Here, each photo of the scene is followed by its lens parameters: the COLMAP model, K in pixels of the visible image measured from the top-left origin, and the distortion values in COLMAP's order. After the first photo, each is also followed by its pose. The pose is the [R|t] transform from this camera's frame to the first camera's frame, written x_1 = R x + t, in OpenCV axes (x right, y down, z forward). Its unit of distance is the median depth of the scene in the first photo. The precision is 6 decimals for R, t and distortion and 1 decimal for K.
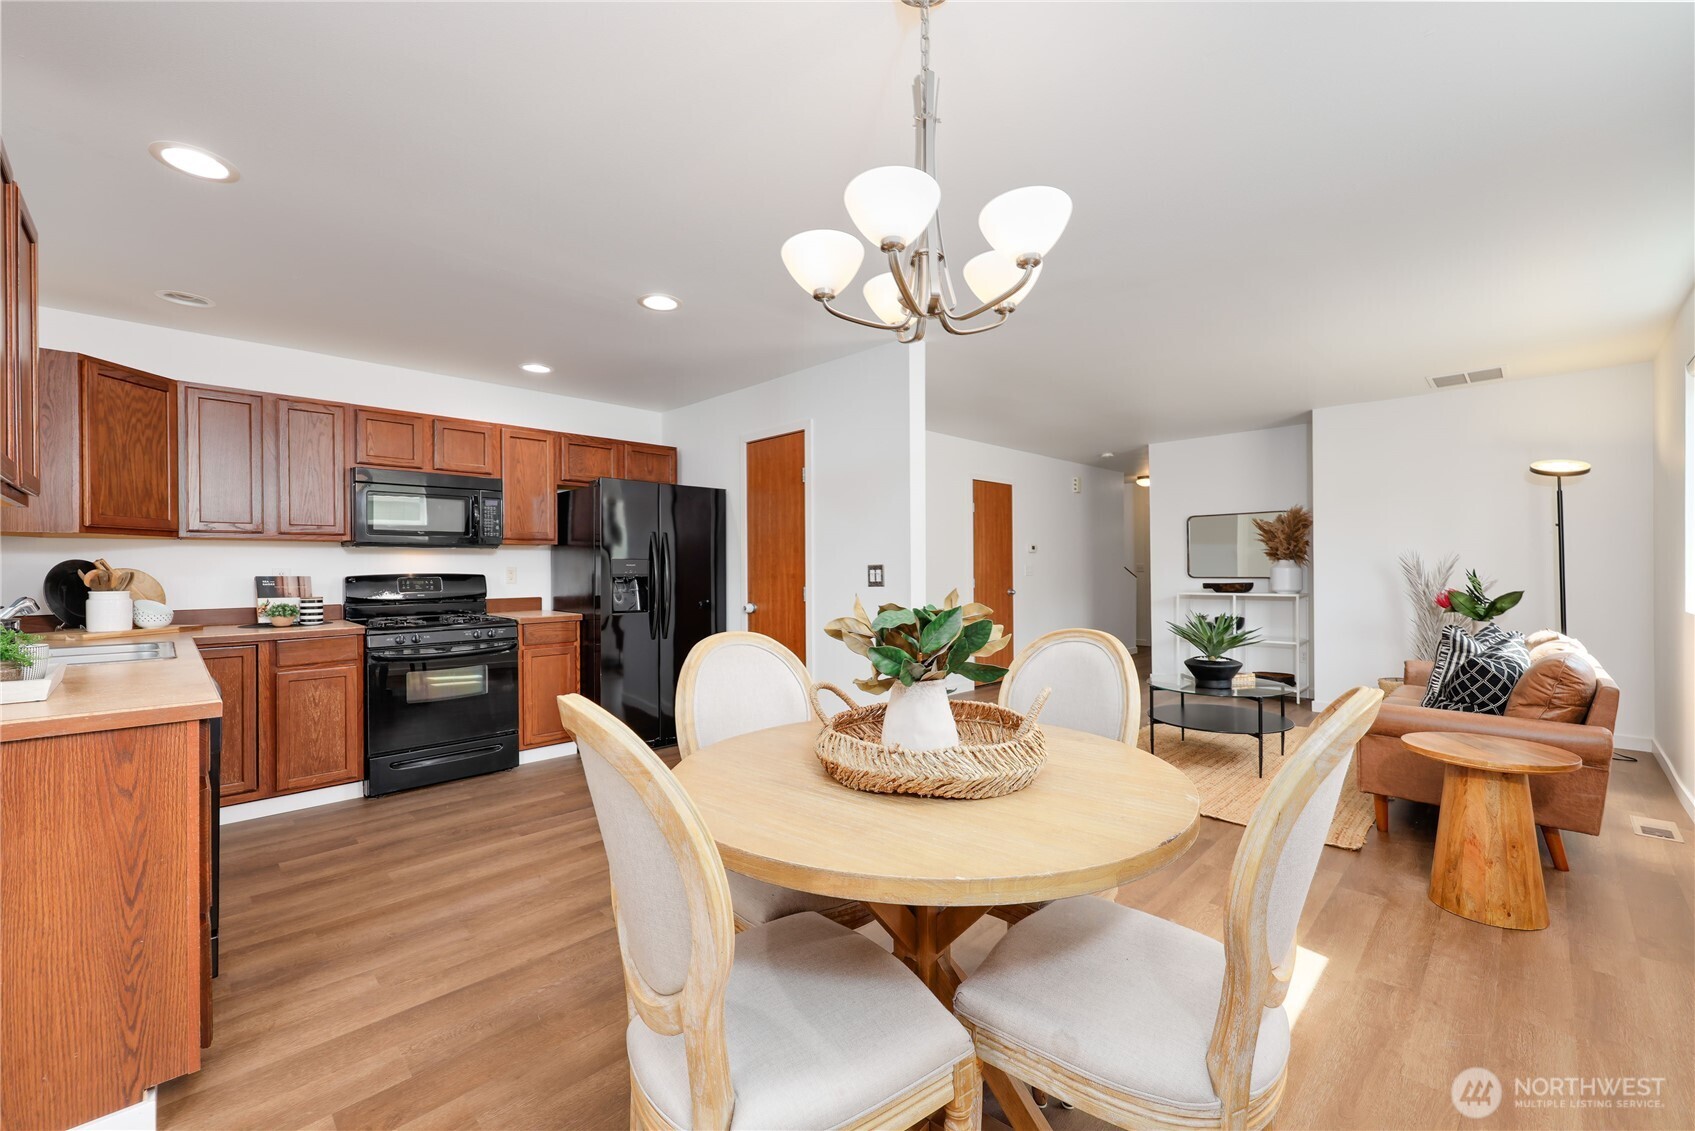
lens RADIAL K [[681.5, 0, 850.2], [0, 681.5, 568.4], [0, 0, 1]] dist [-0.001773, -0.000083]
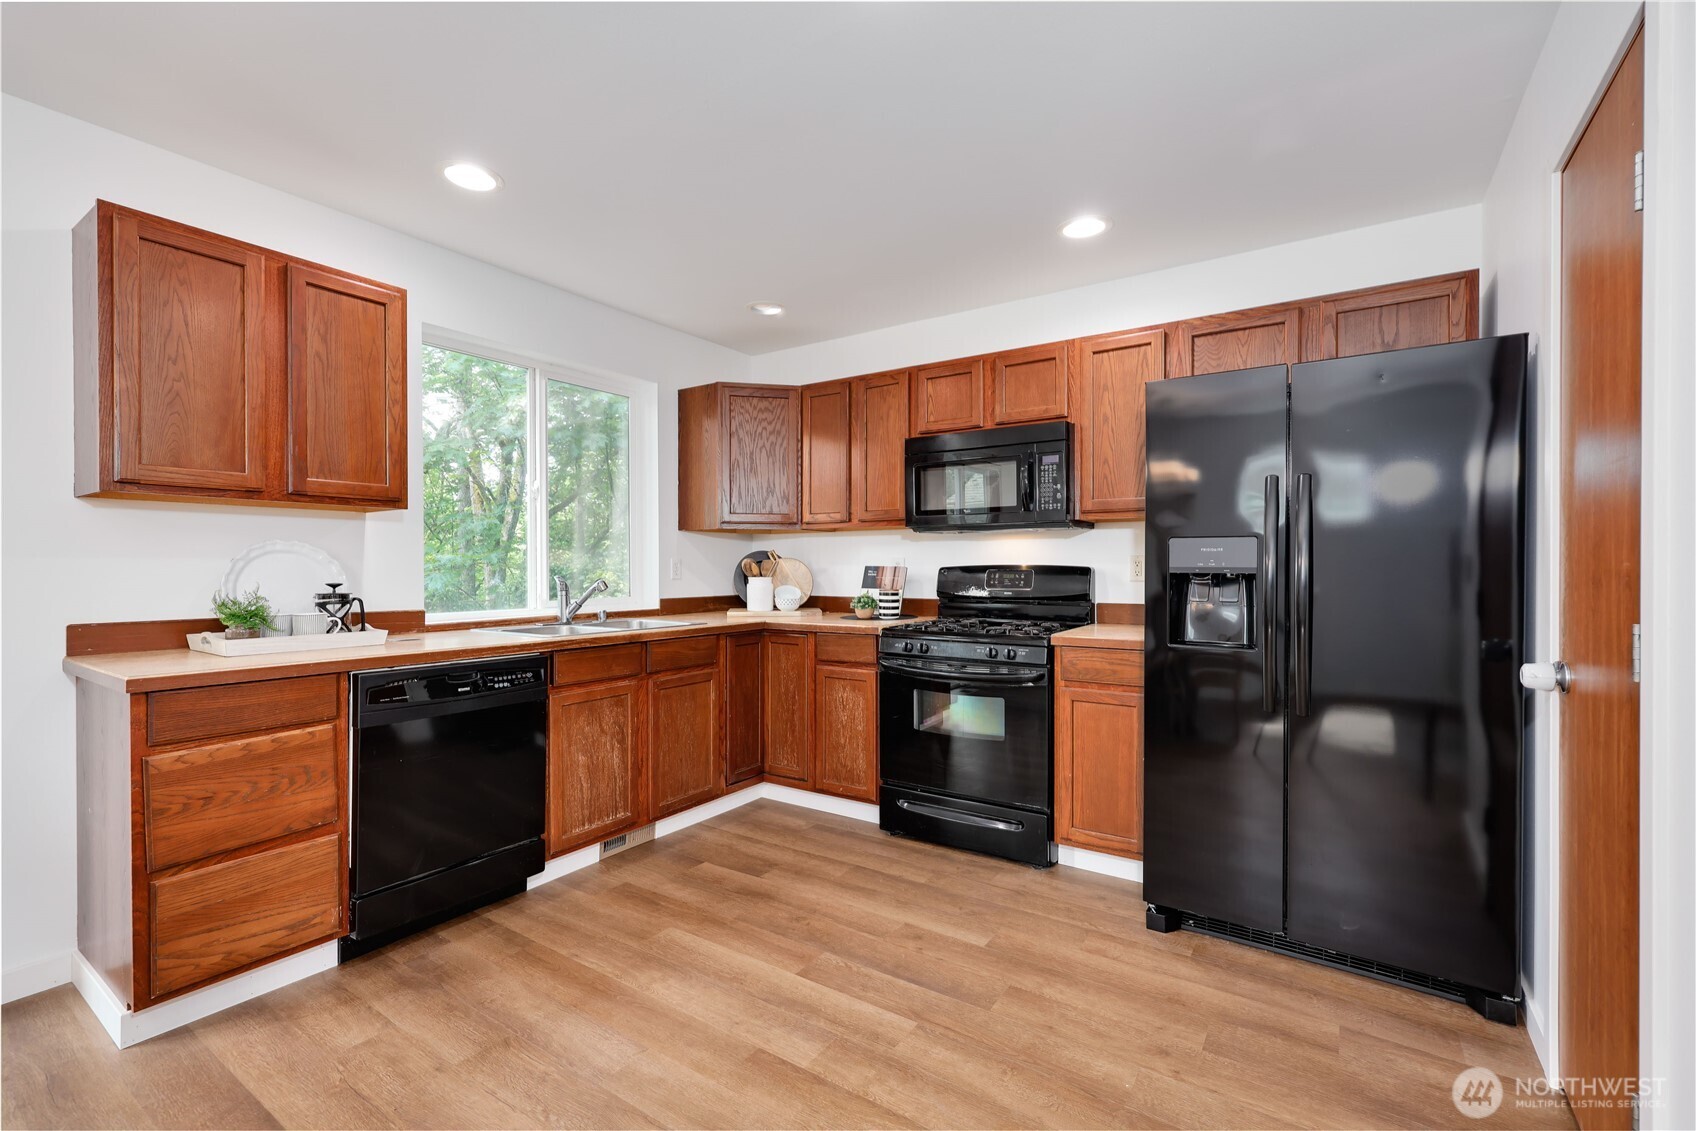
lens RADIAL K [[734.8, 0, 851.9], [0, 734.8, 568.6], [0, 0, 1]] dist [0.004475, 0.000189]
pose [[0.191218, 0.011128, -0.981485, 0.177086], [-0.000608, 0.999937, 0.011218, 0.003727], [0.981547, -0.001549, 0.191212, 0.802051]]
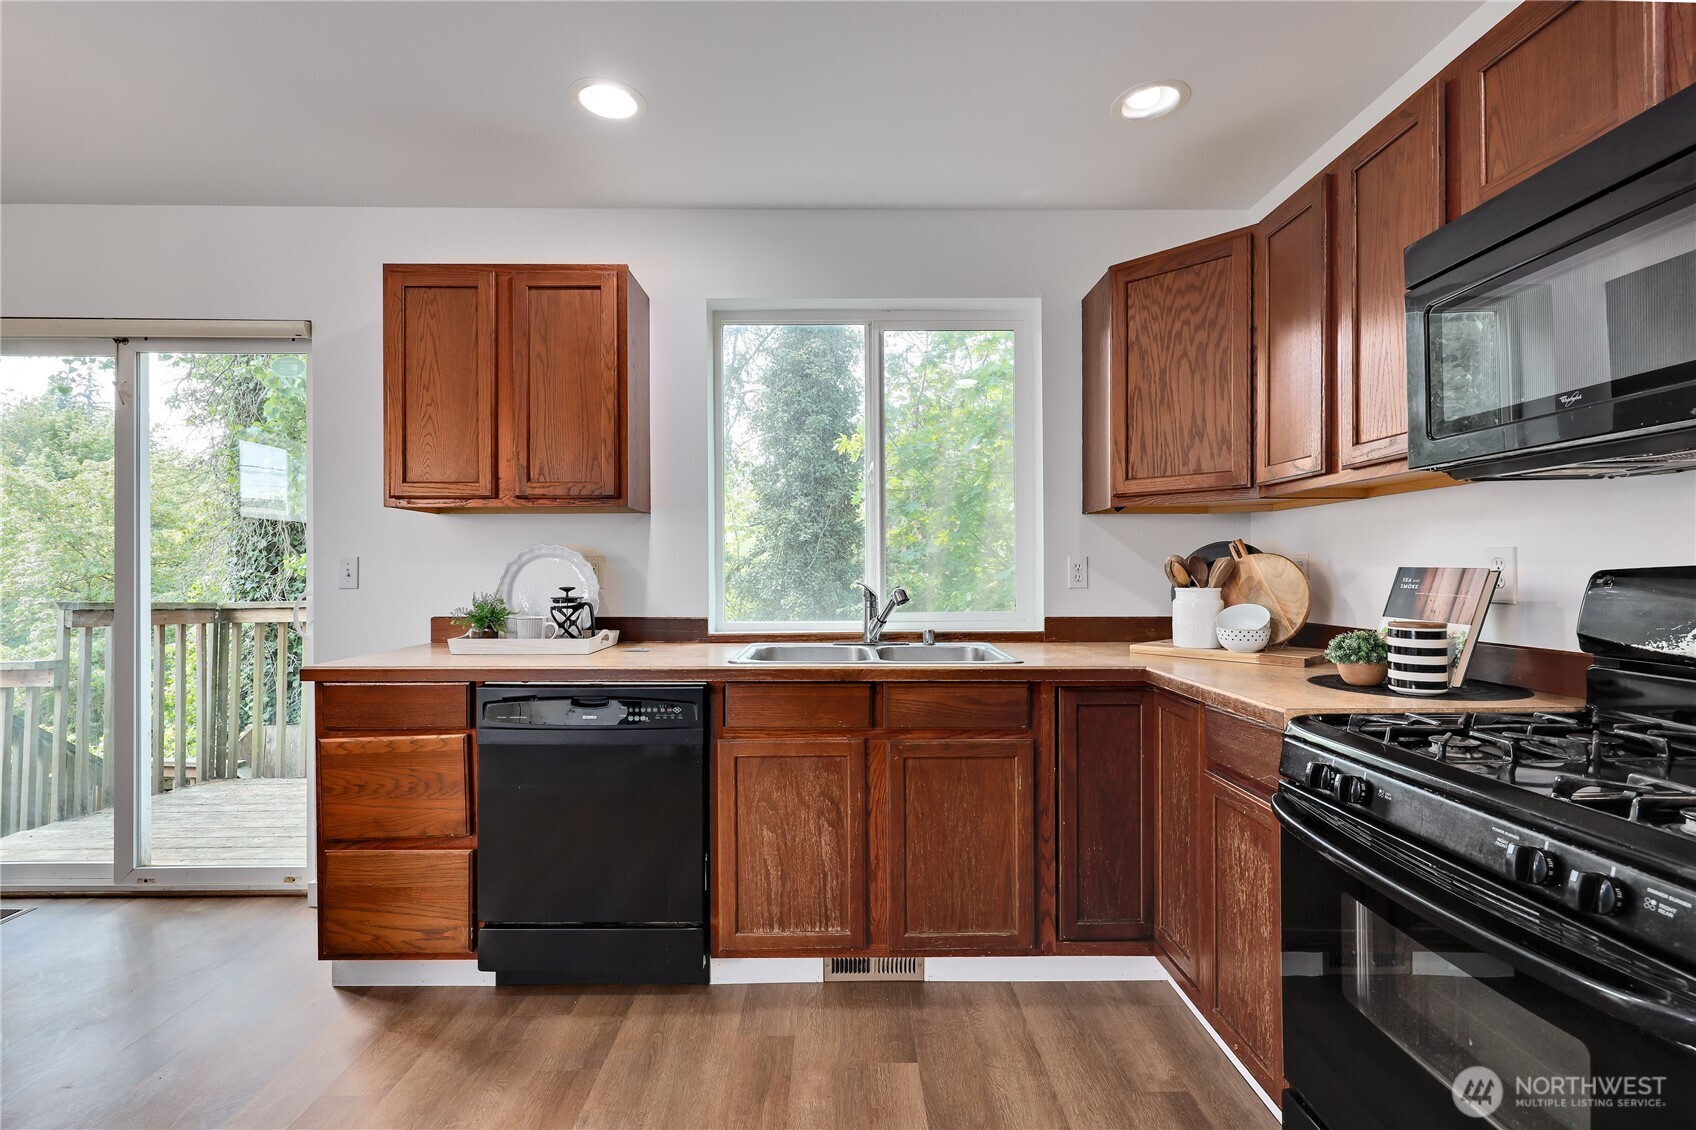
lens RADIAL K [[764.3, 0, 852.5], [0, 764.3, 568.2], [0, 0, 1]] dist [-0.000710, 0.000002]
pose [[-0.699155, 0.010048, -0.714900, -0.271280], [0.008680, 0.999947, 0.005565, 0.006582], [0.714918, -0.002314, -0.699205, 1.130409]]
